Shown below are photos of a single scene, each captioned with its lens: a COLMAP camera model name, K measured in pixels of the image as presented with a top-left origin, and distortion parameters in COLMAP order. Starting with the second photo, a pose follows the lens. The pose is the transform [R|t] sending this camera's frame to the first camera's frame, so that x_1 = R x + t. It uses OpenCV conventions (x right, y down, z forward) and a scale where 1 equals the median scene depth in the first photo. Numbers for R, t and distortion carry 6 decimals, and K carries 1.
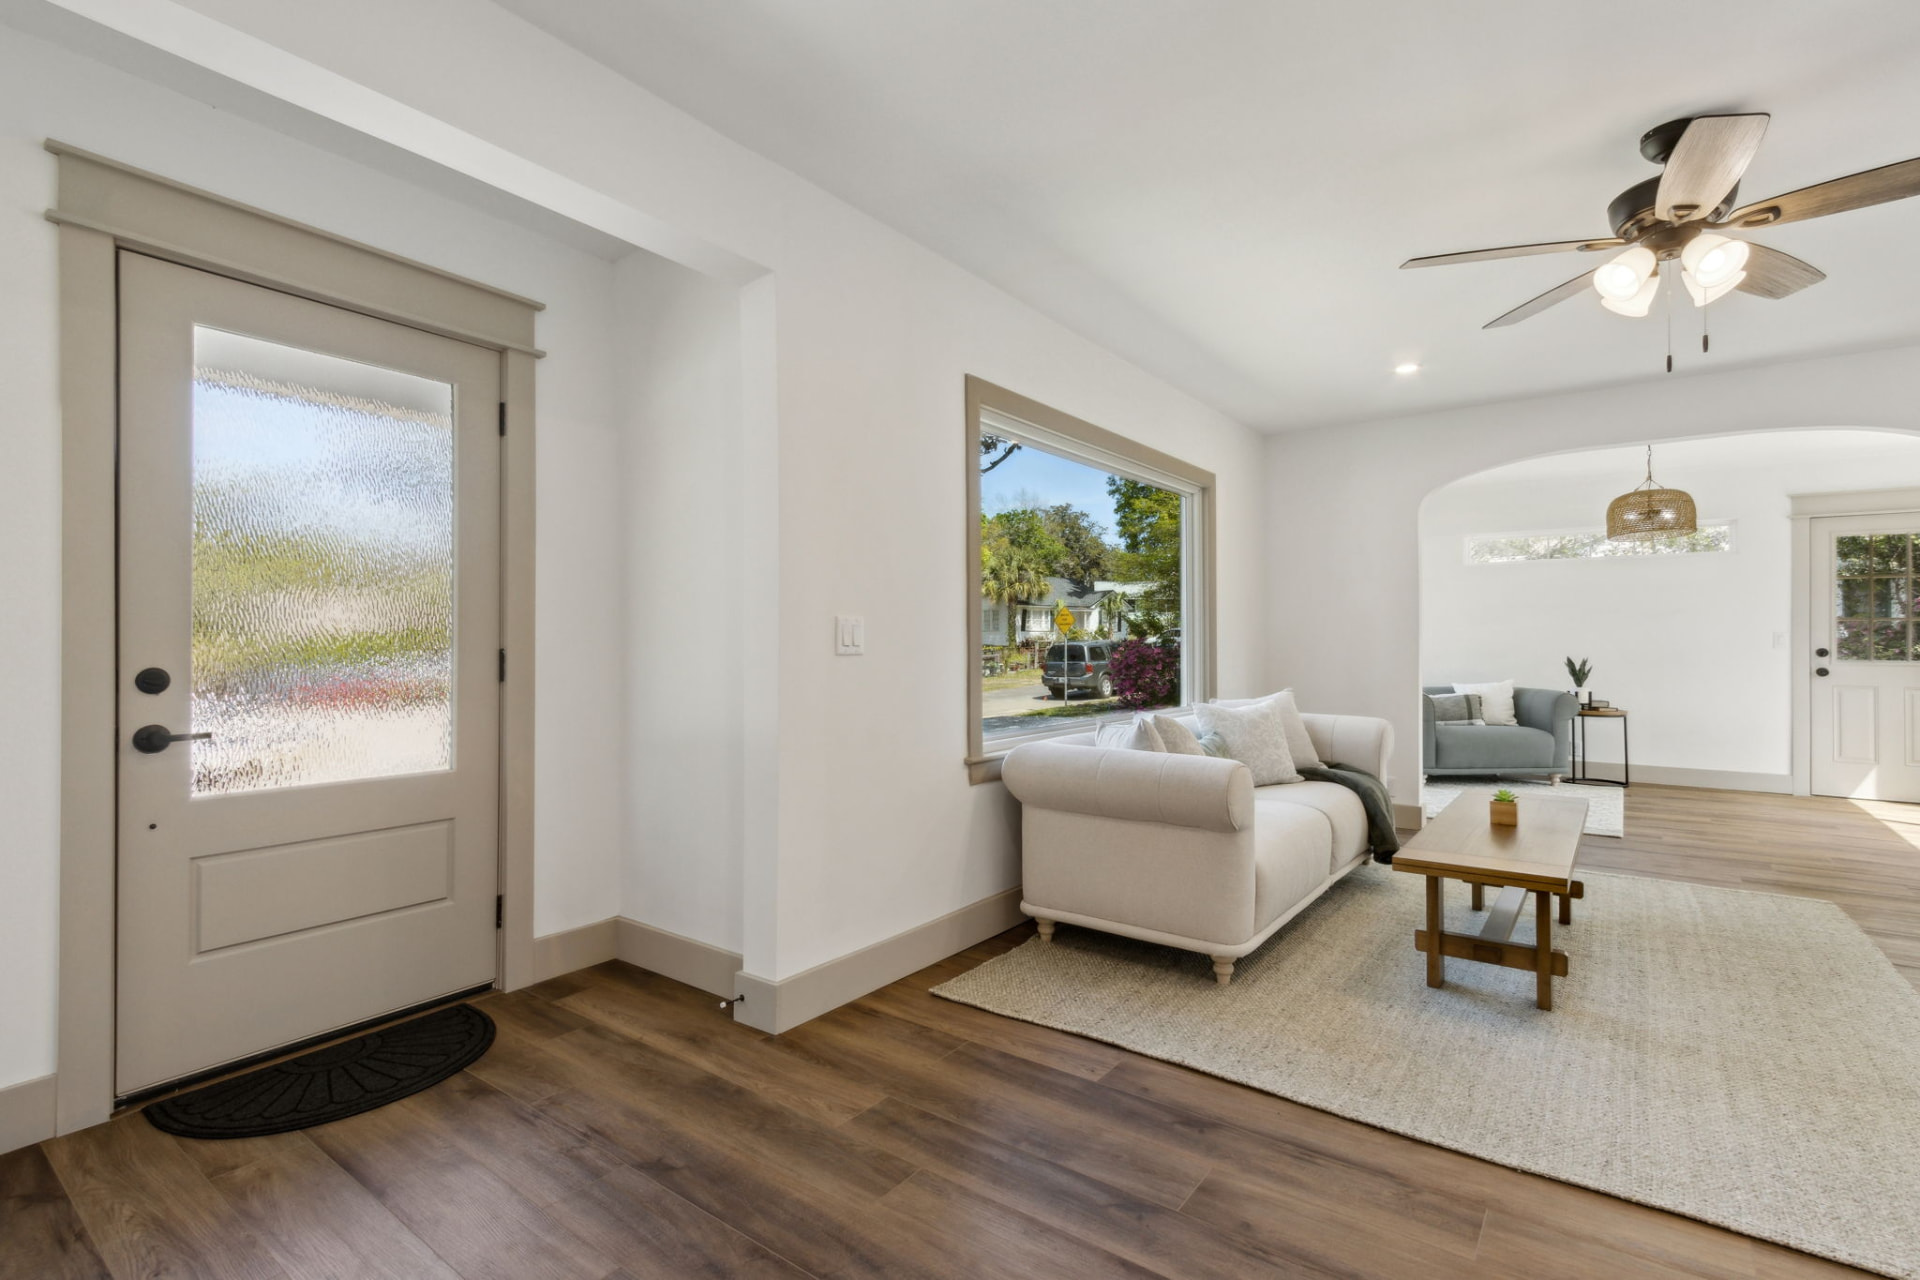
lens RADIAL K [[892.0, 0, 950.4], [0, 892.0, 628.6], [0, 0, 1]] dist [0.004587, 0.000157]
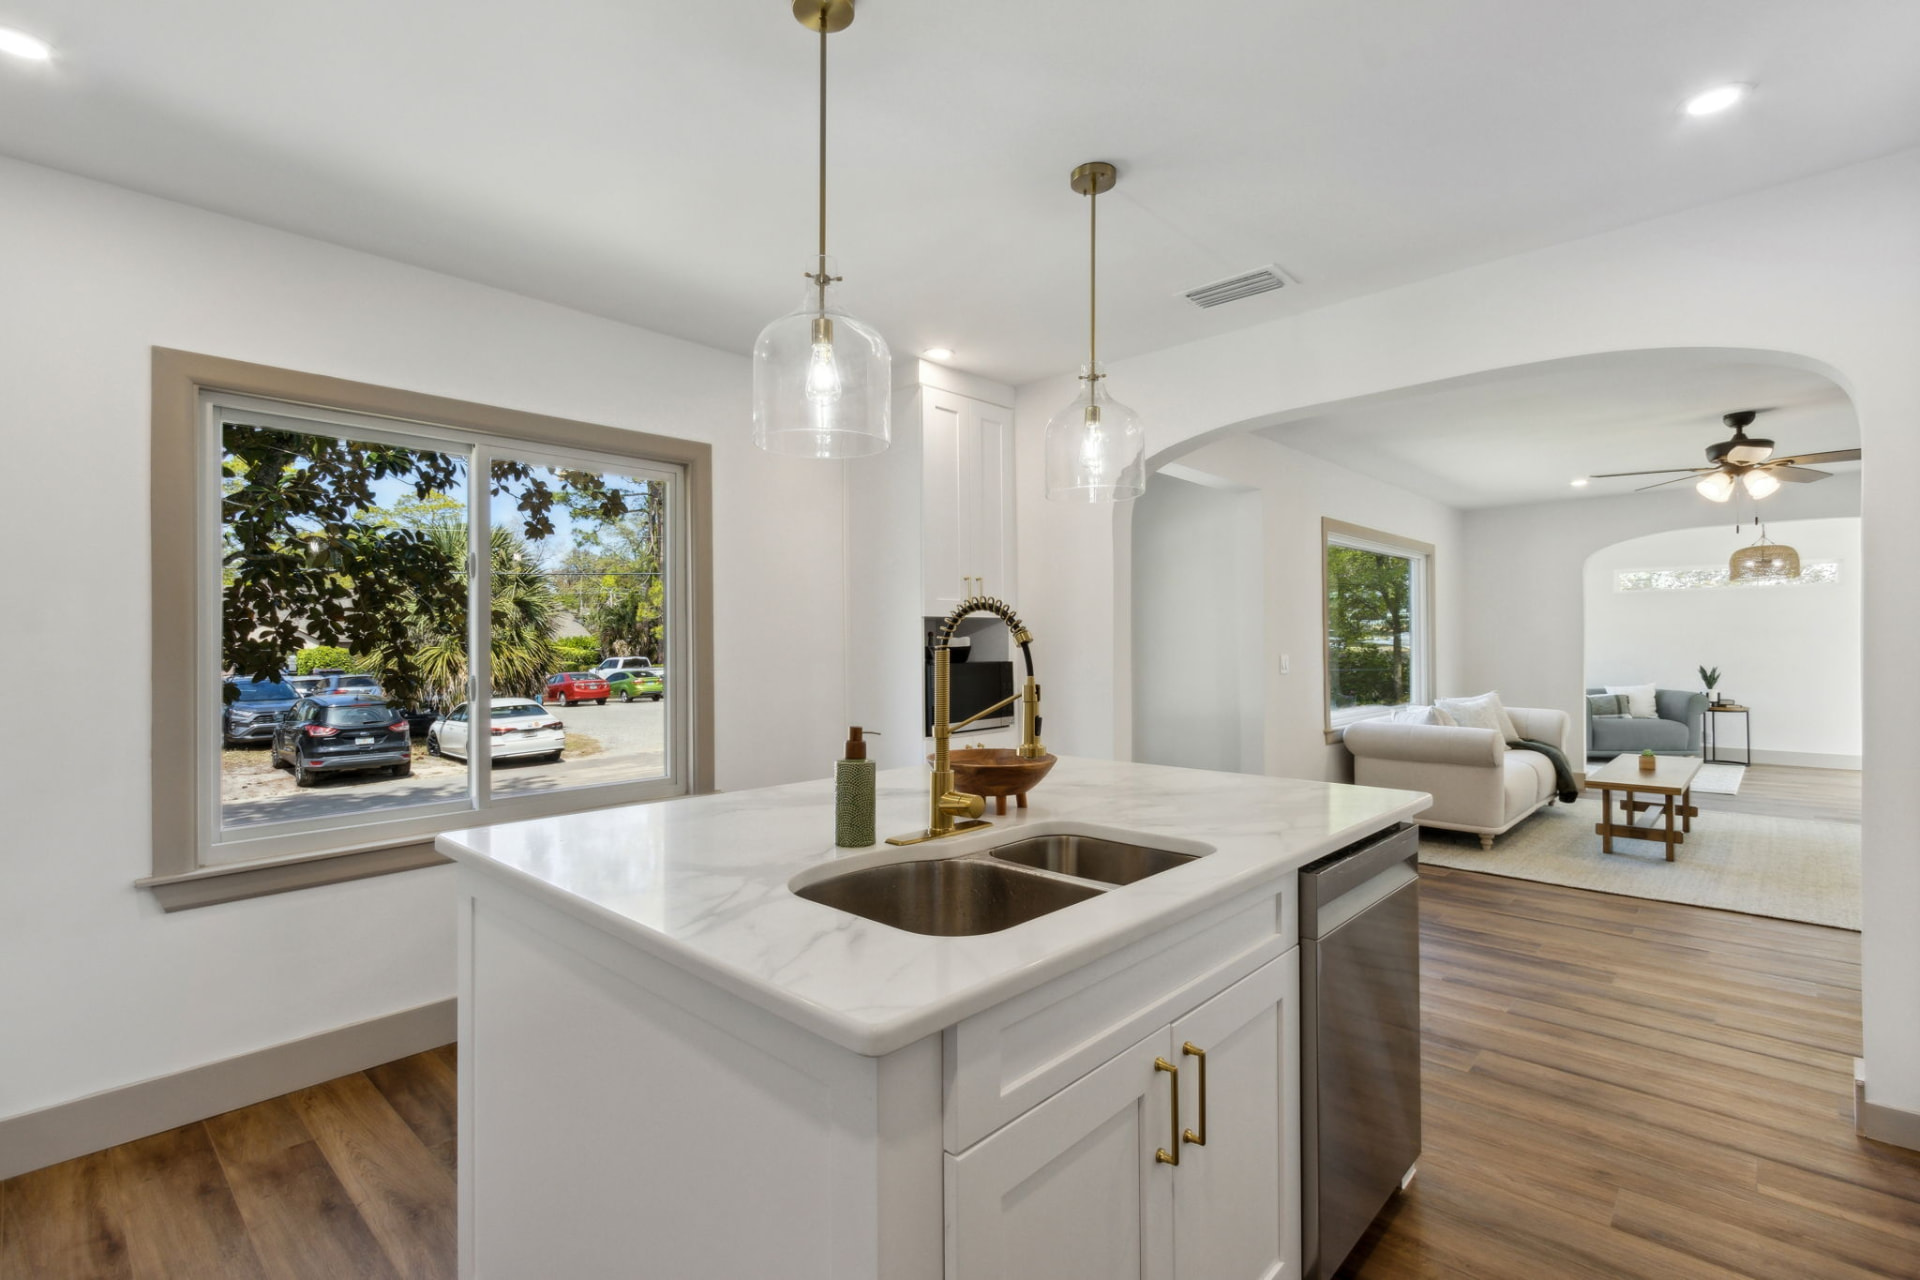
lens RADIAL K [[892.0, 0, 956.9], [0, 892.0, 637.0], [0, 0, 1]] dist [0.004587, 0.000157]
pose [[0.994723, -0.004718, -0.102492, -0.322380], [0.006003, 0.999907, 0.012237, -0.042297], [0.102425, -0.012787, 0.994659, -0.518617]]
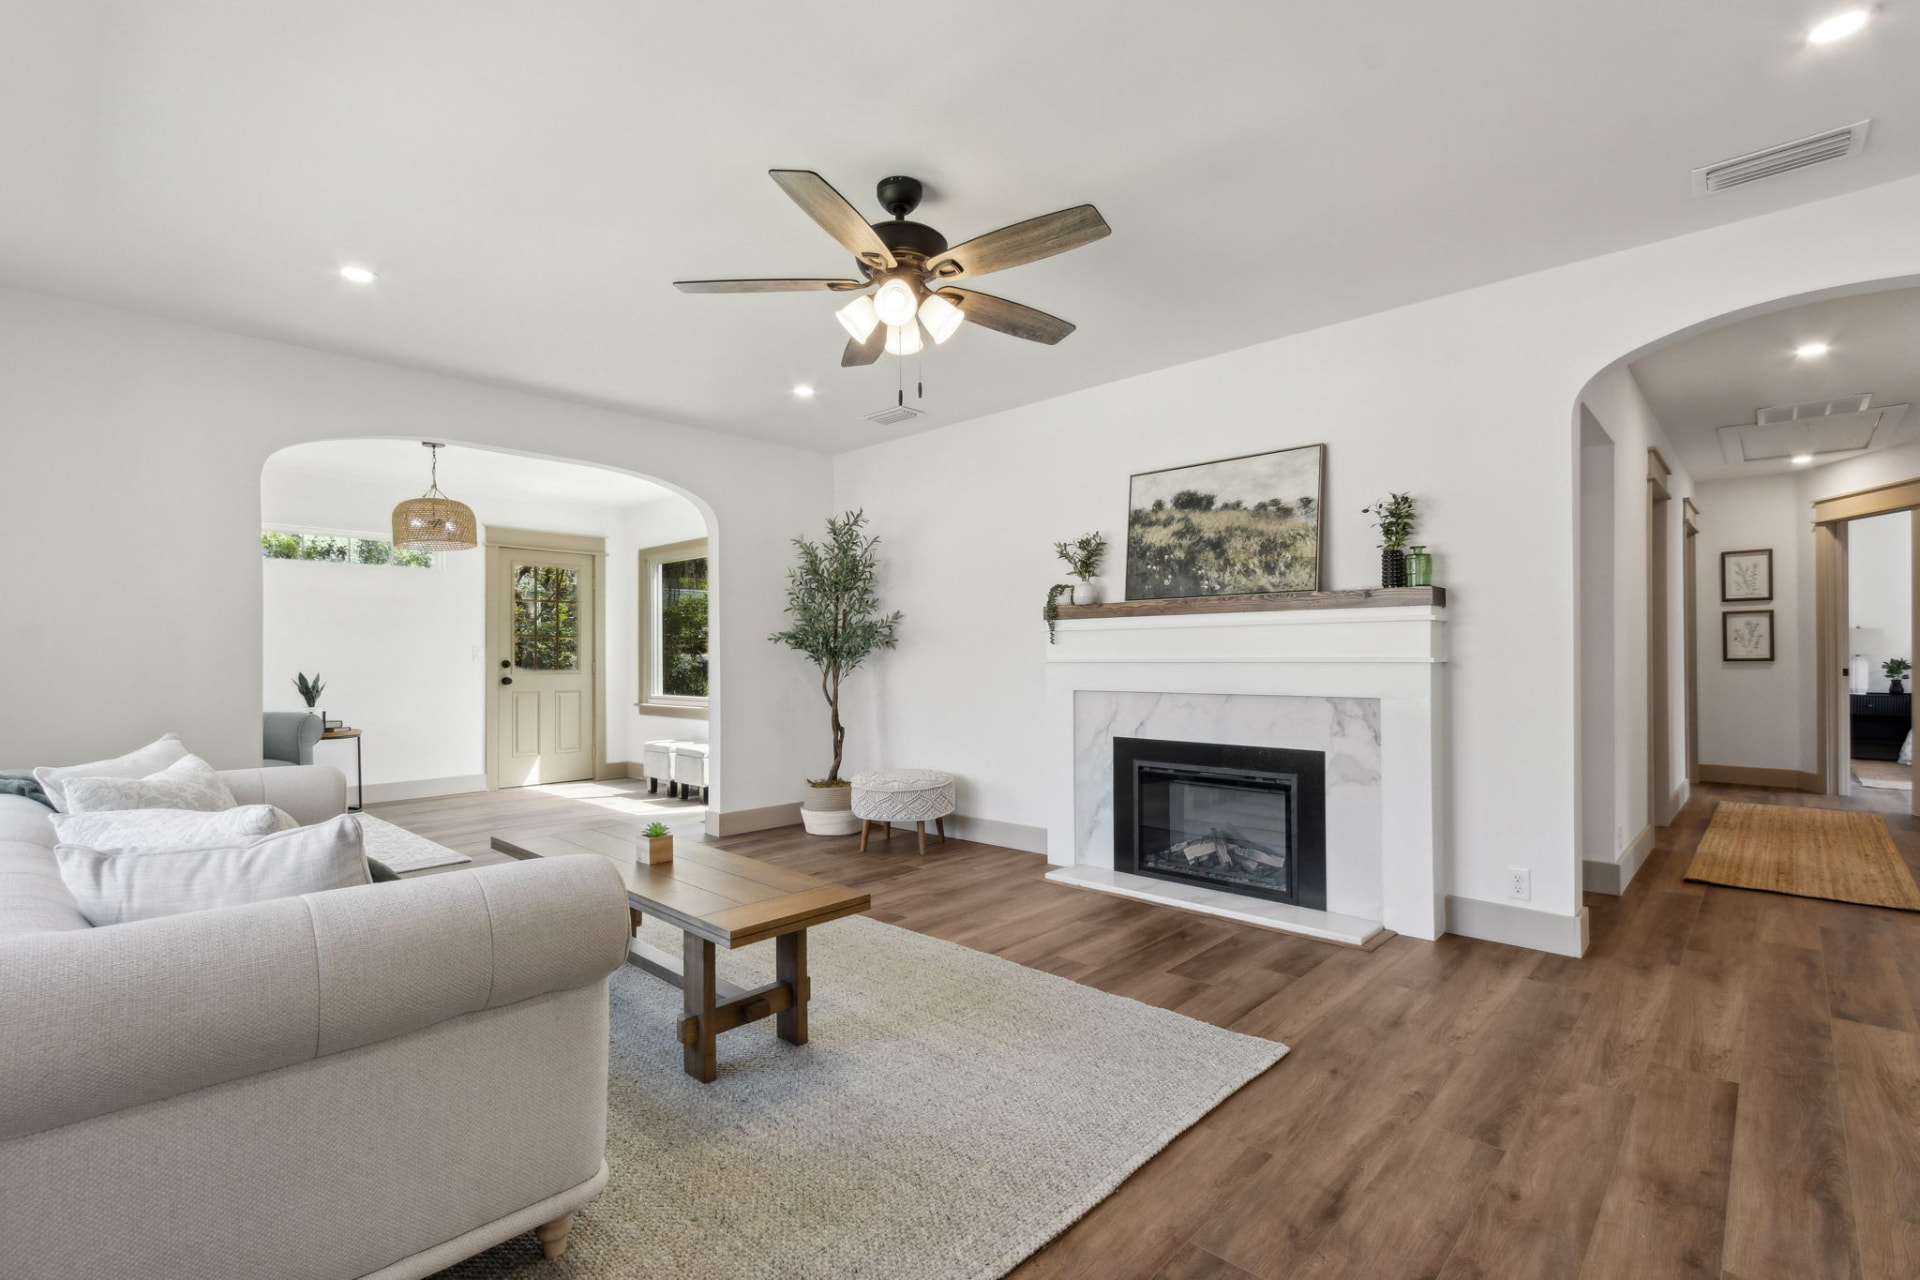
lens RADIAL K [[892.0, 0, 940.2], [0, 892.0, 652.9], [0, 0, 1]] dist [0.004587, 0.000157]
pose [[0.128093, 0.000884, 0.991762, -0.118248], [-0.011024, 0.999939, 0.000533, 0.006328], [-0.991701, -0.011001, 0.128094, 0.354854]]
